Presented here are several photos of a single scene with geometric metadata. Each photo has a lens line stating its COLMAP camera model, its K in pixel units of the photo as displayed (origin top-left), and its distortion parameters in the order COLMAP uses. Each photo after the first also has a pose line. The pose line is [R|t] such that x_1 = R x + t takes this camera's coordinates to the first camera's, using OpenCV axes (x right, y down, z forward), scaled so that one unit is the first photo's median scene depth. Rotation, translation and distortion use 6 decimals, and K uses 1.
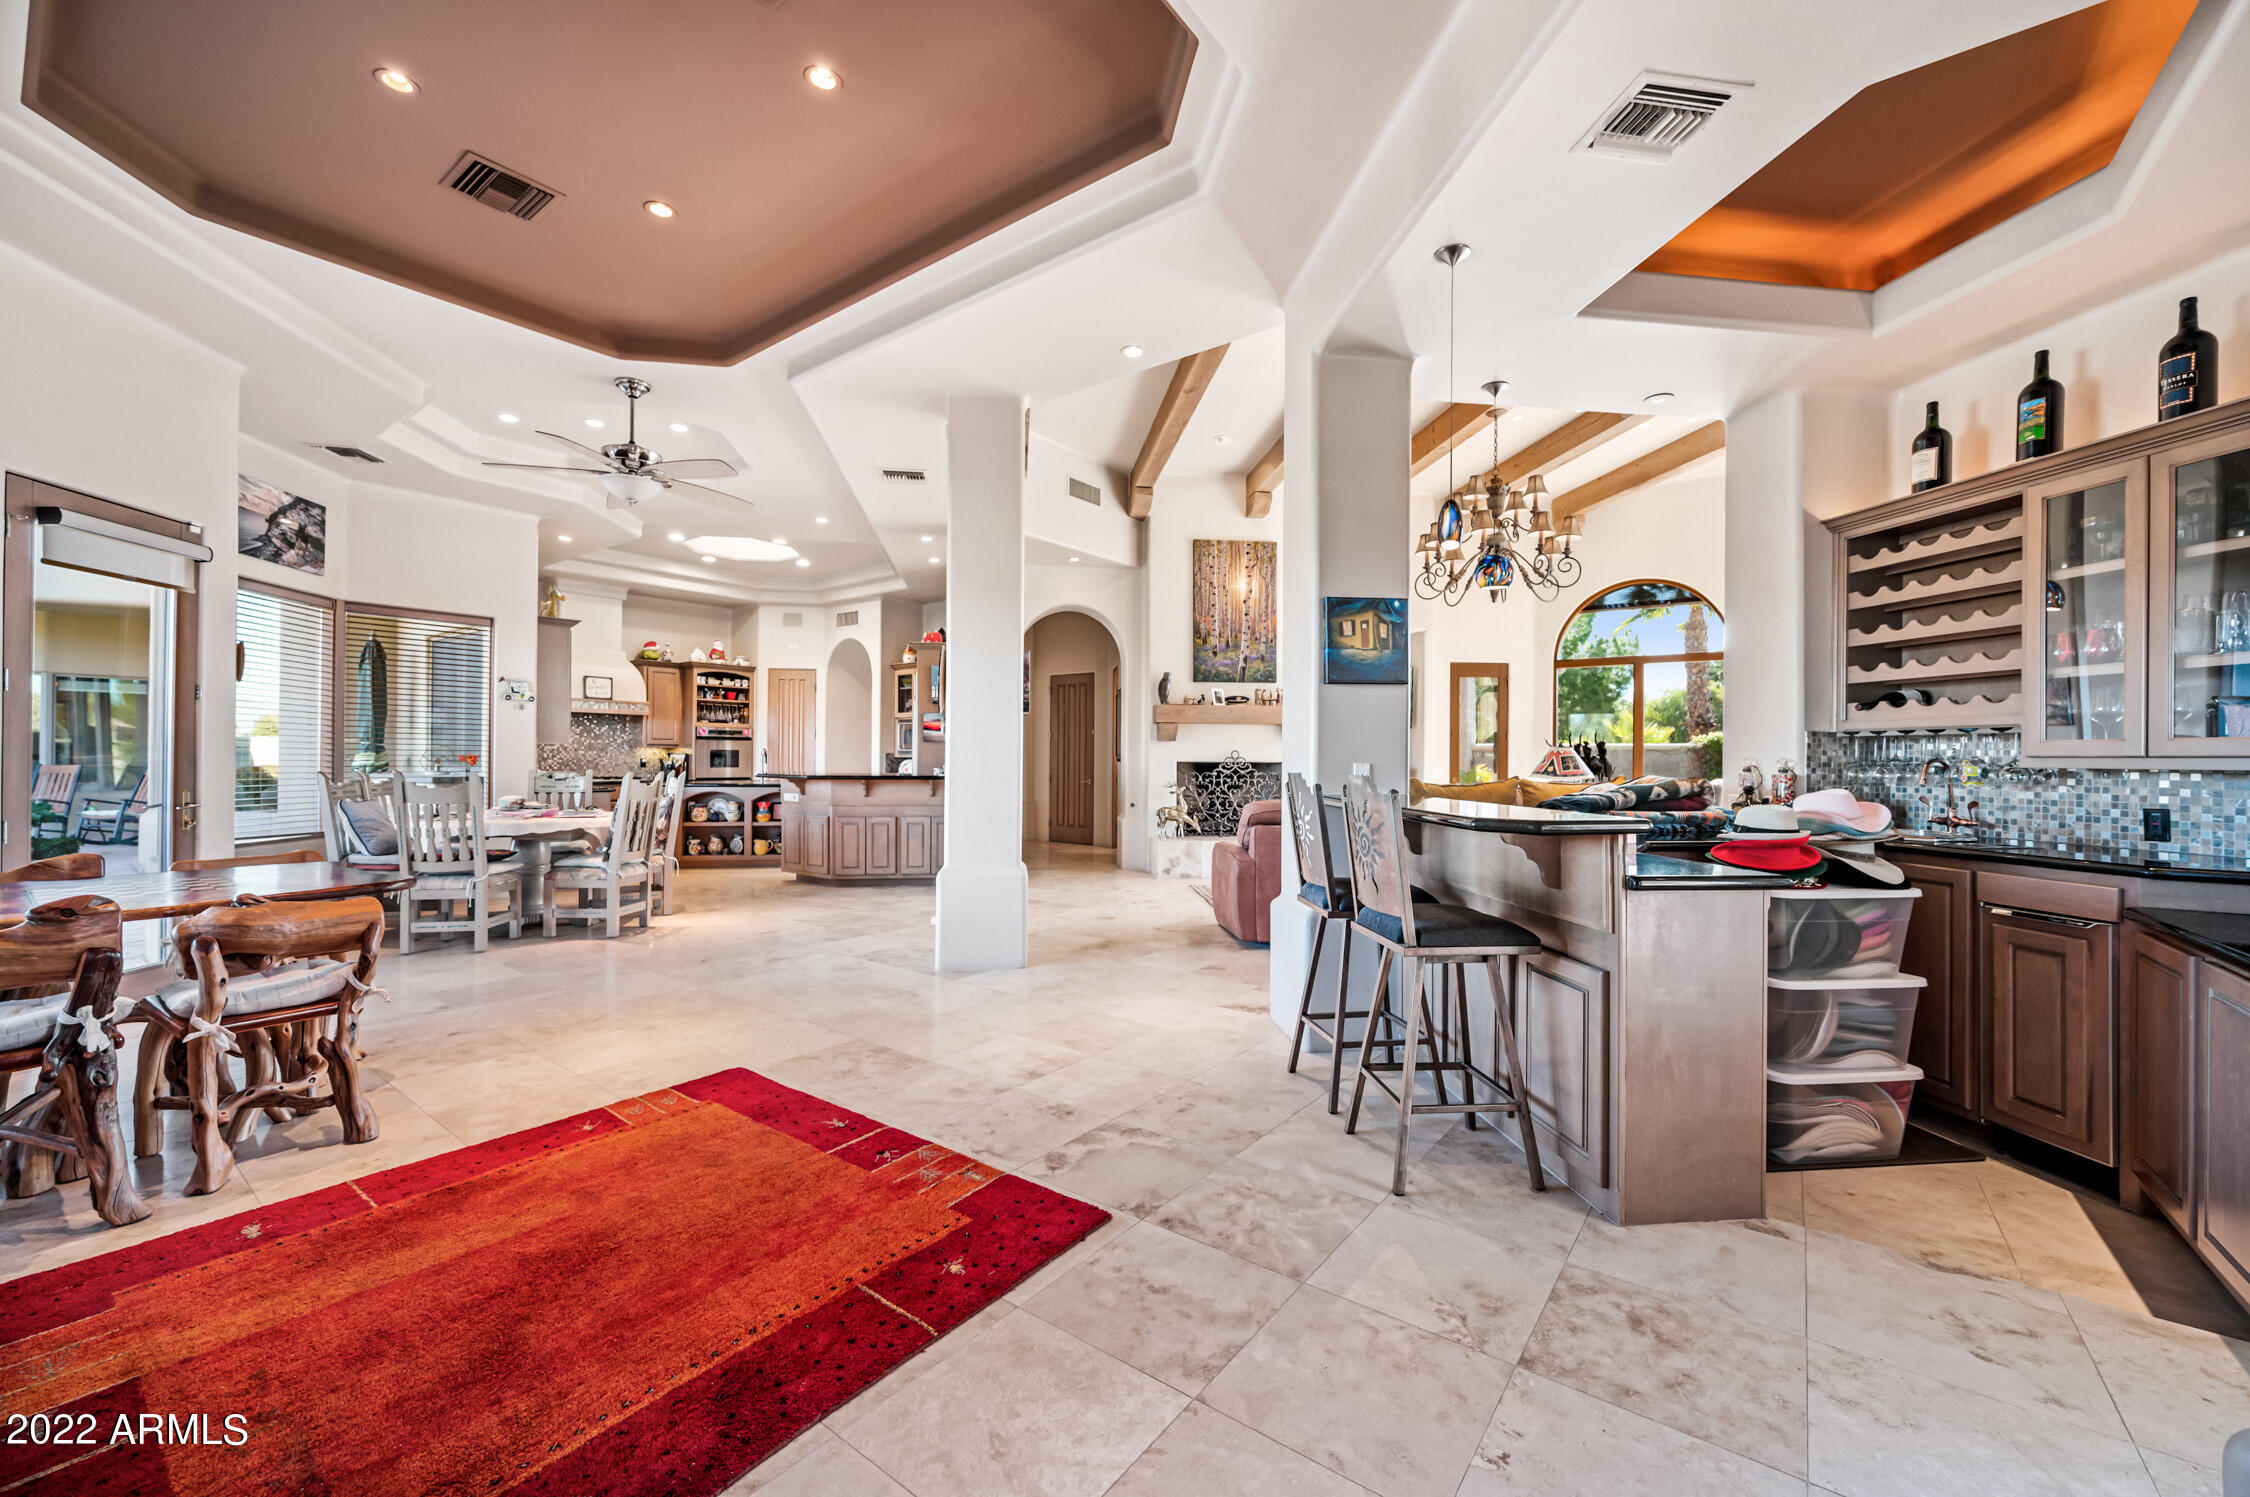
lens RADIAL K [[884.8, 0, 1125.0], [0, 884.8, 748.5], [0, 0, 1]] dist [0.000460, 0.000089]
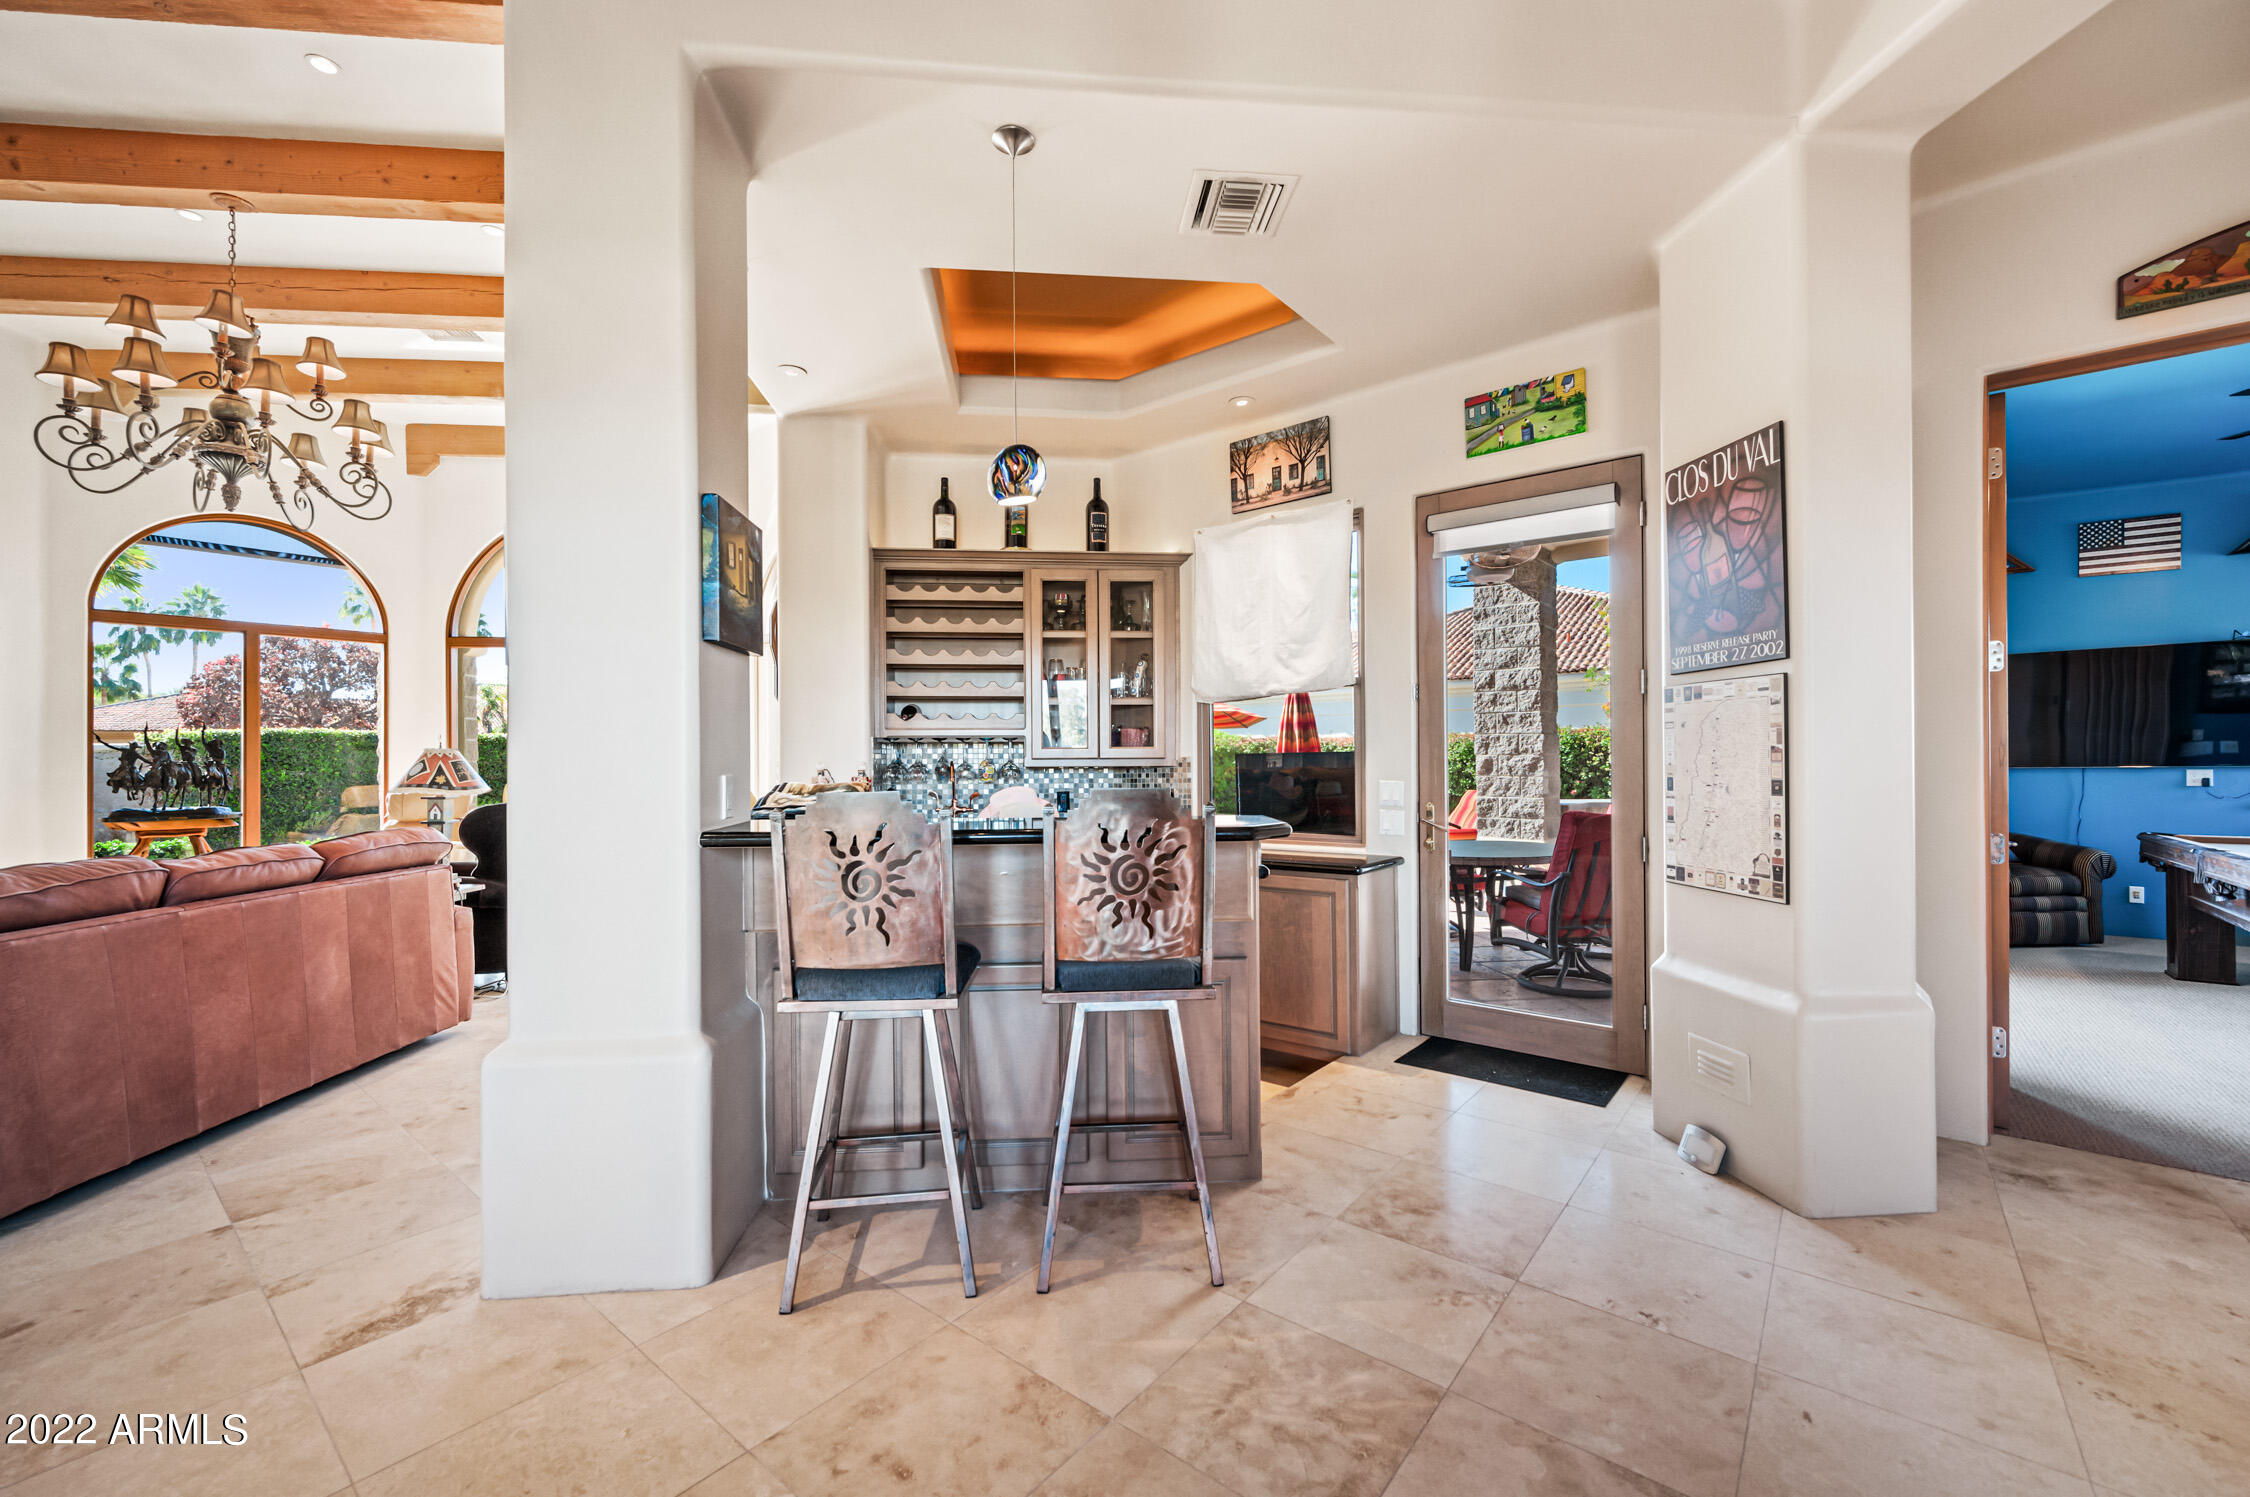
lens RADIAL K [[901.9, 0, 1131.4], [0, 901.9, 751.7], [0, 0, 1]] dist [-0.000543, 0.000468]
pose [[0.028033, -0.000607, 0.999607, -0.142205], [-0.003422, 0.999994, 0.000704, -0.000973], [-0.999601, -0.003441, 0.028031, 0.272994]]
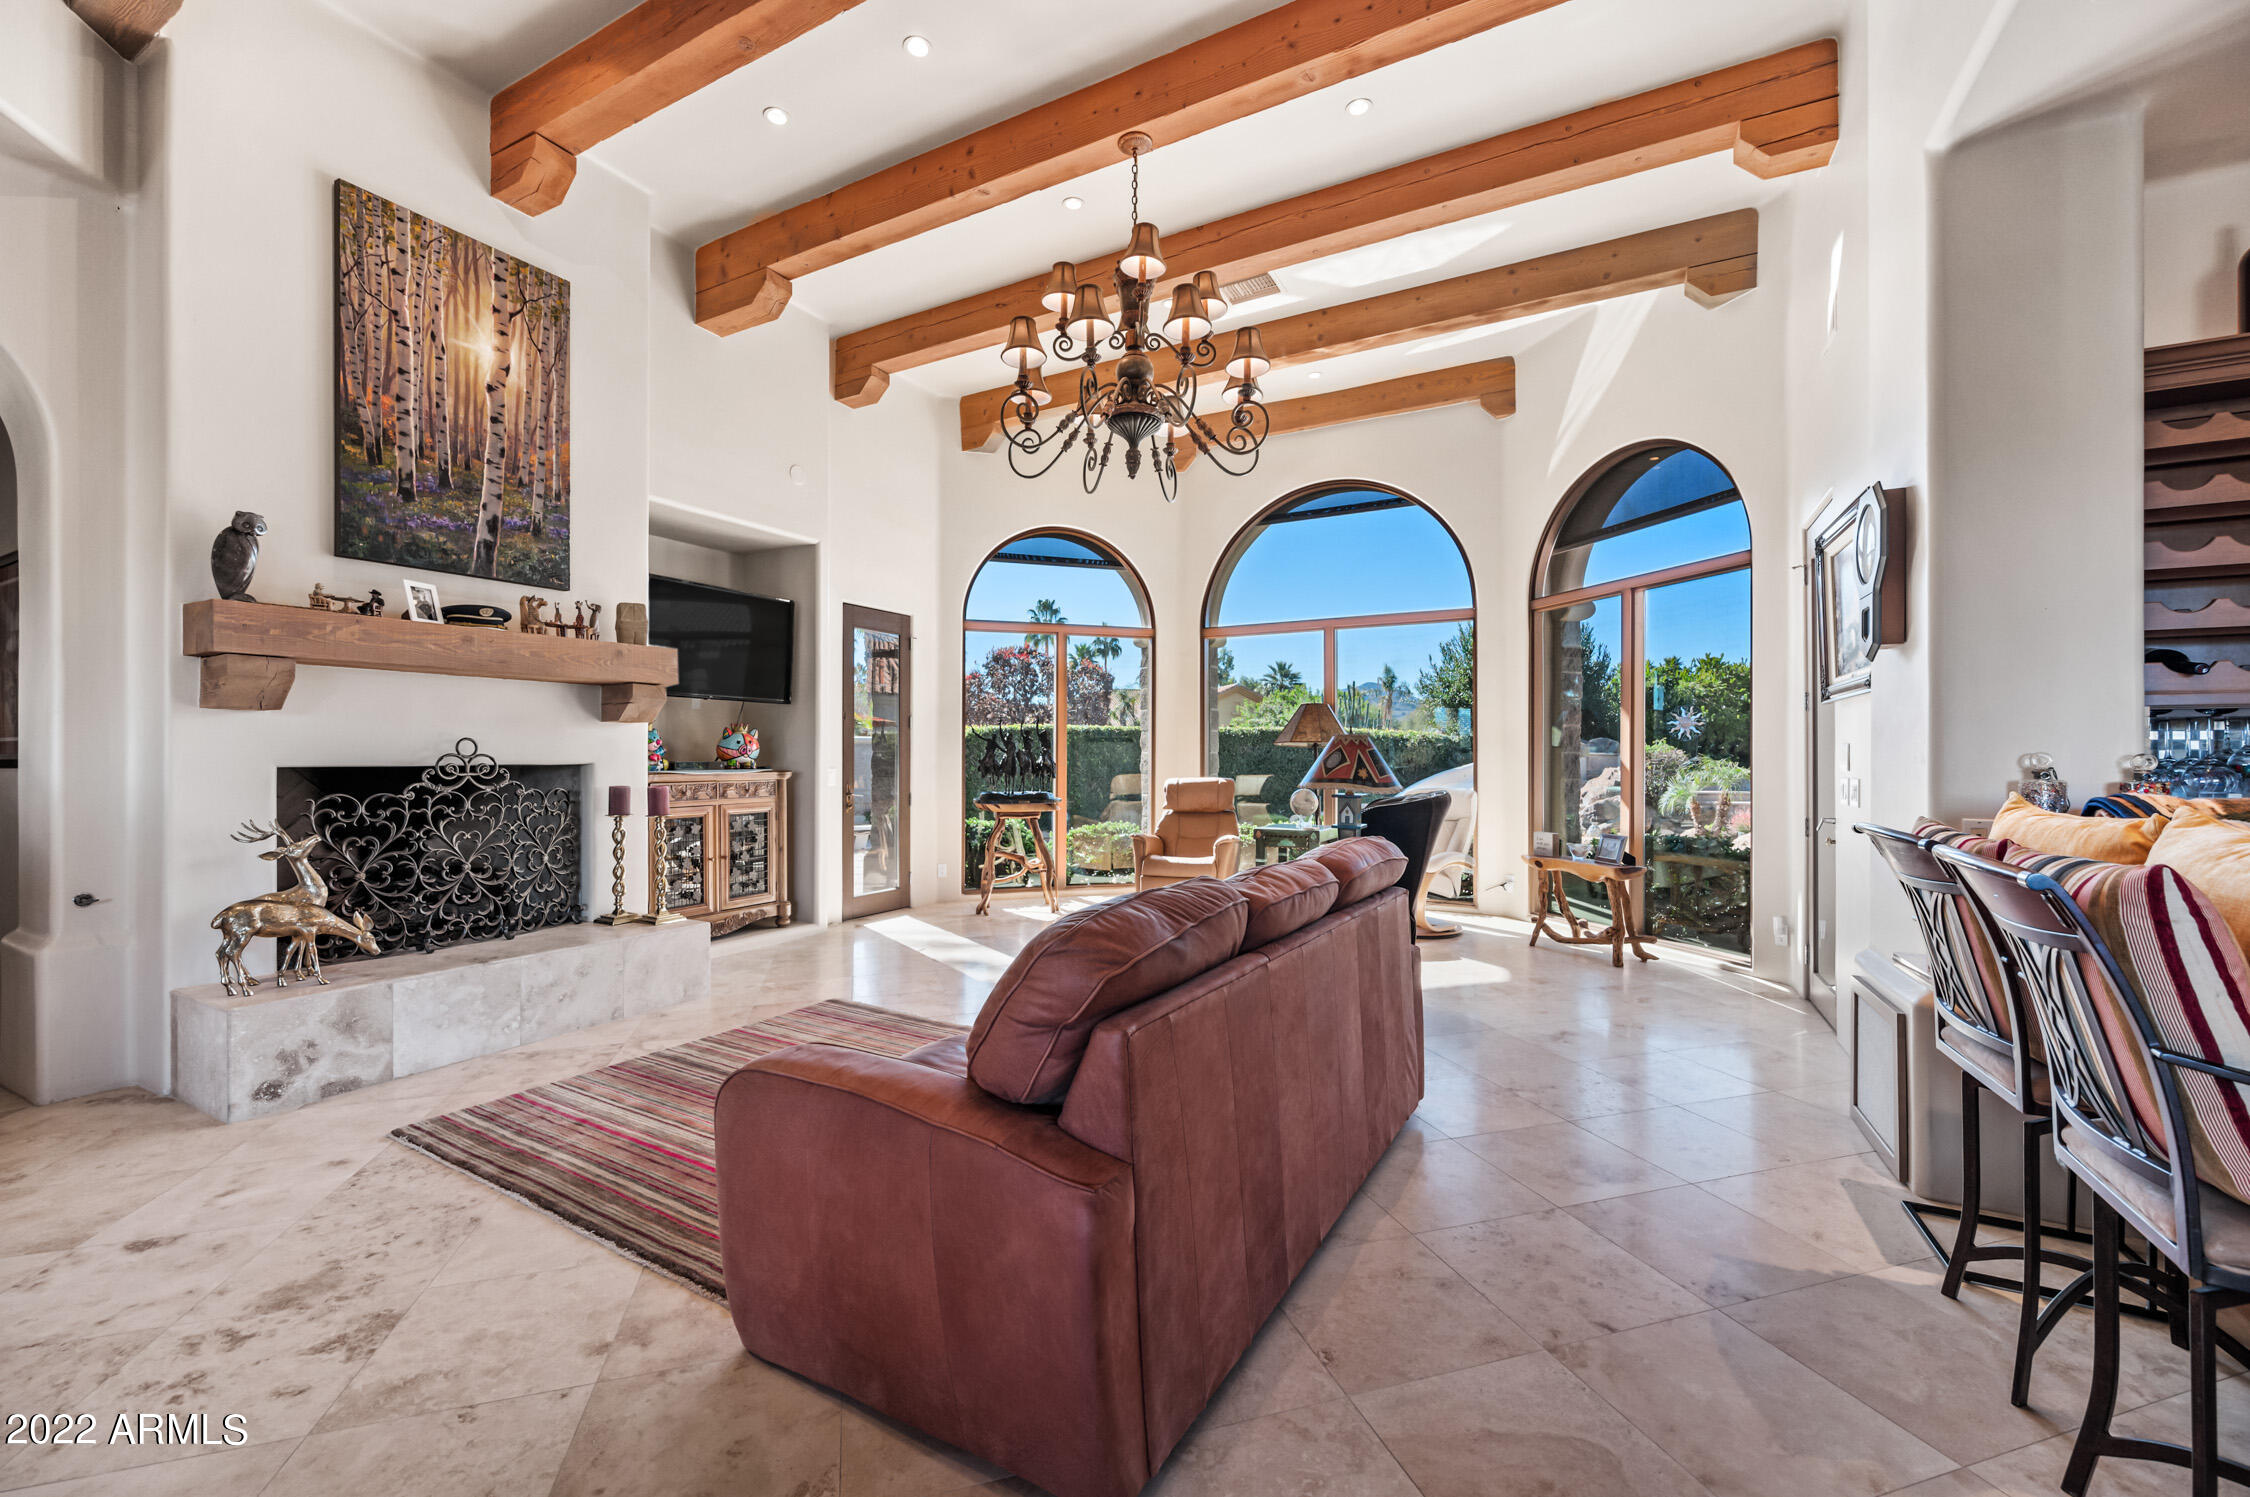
lens RADIAL K [[899.9, 0, 1134.1], [0, 899.9, 748.7], [0, 0, 1]] dist [-0.001737, 0.000016]
pose [[0.582106, -0.001208, 0.813112, -0.037196], [-0.005467, 0.999970, 0.005400, 0.003422], [-0.813095, -0.007588, 0.582082, 0.503006]]
